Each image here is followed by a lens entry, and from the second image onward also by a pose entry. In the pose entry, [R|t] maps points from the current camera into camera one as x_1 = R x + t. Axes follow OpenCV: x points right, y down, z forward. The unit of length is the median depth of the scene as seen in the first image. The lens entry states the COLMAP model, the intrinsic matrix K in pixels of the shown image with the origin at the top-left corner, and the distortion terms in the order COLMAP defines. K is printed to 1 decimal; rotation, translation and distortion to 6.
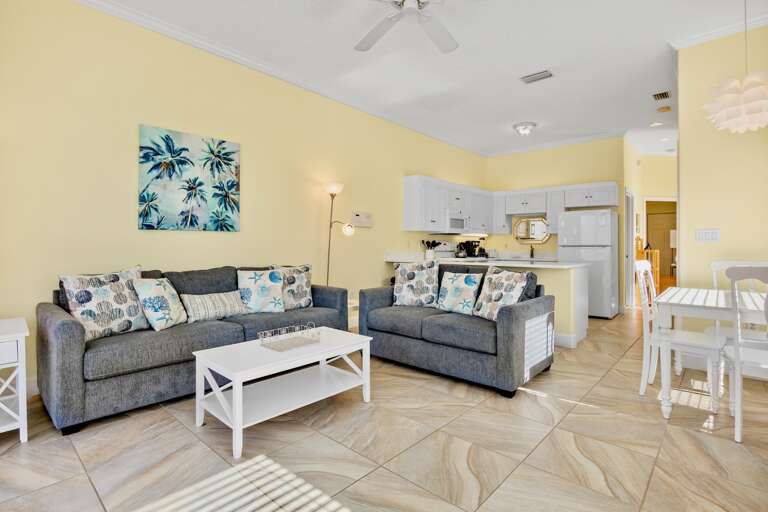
lens RADIAL K [[373.5, 0, 381.3], [0, 373.5, 244.2], [0, 0, 1]] dist [-0.001506, -0.000448]
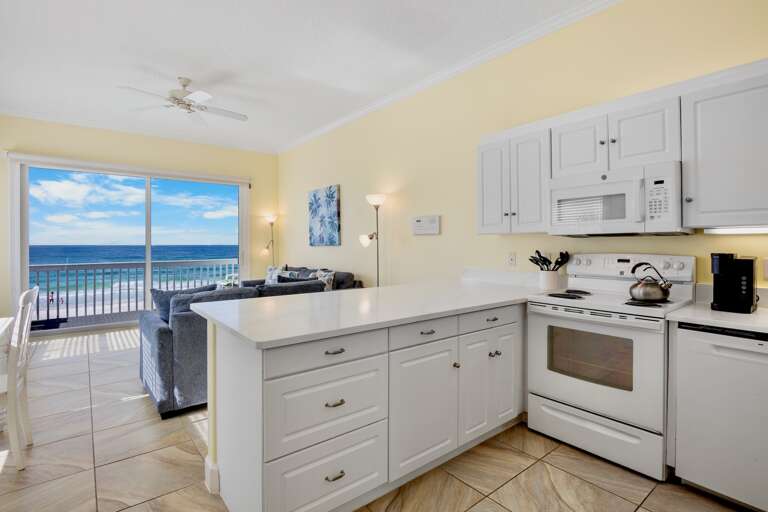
lens RADIAL K [[379.1, 0, 381.8], [0, 379.1, 248.0], [0, 0, 1]] dist [-0.000146, -0.000153]
pose [[-0.153182, 0.003083, -0.988193, 1.182501], [0.004720, 0.999986, 0.002388, -0.031021], [0.988187, -0.004298, -0.153194, 1.591841]]
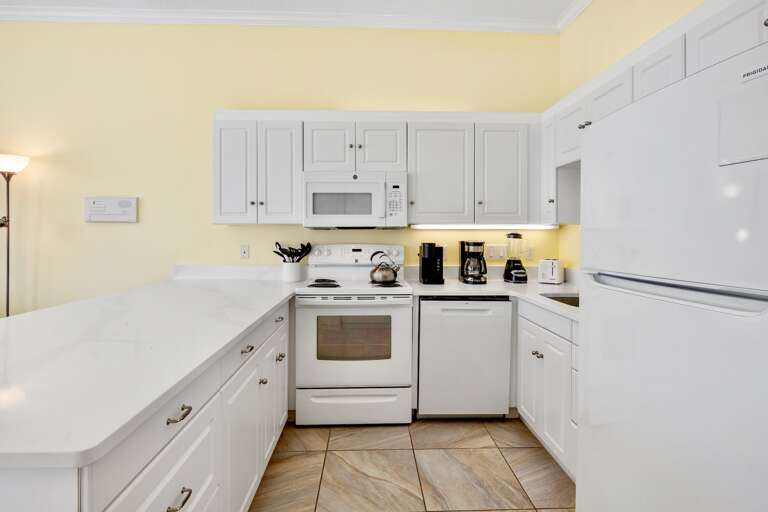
lens RADIAL K [[381.1, 0, 378.7], [0, 381.1, 239.9], [0, 0, 1]] dist [0.000907, -0.000124]
pose [[0.700717, 0.000916, -0.713439, 1.022571], [0.006188, 0.999954, 0.007361, -0.032122], [0.713412, -0.009573, 0.700679, 1.356136]]
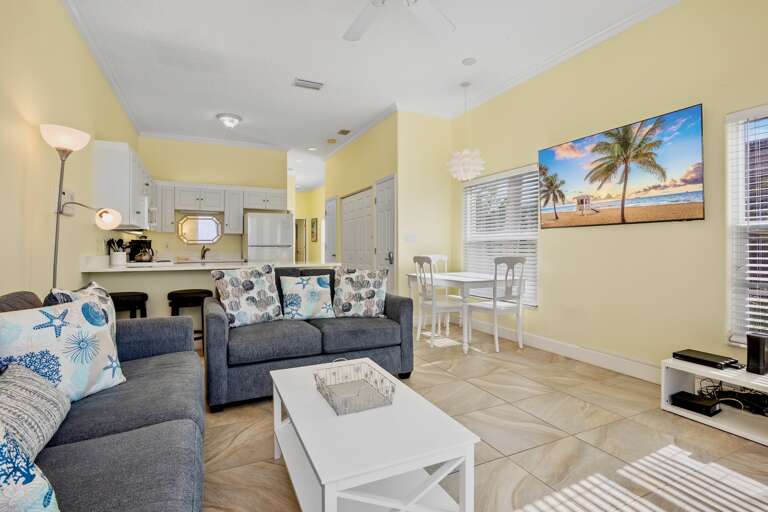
lens RADIAL K [[379.1, 0, 381.8], [0, 379.1, 248.0], [0, 0, 1]] dist [-0.000146, -0.000153]
pose [[0.380035, -0.007813, 0.924939, -0.631384], [-0.001895, 0.999956, 0.009225, -0.000817], [-0.924970, -0.005258, 0.380003, 0.519679]]
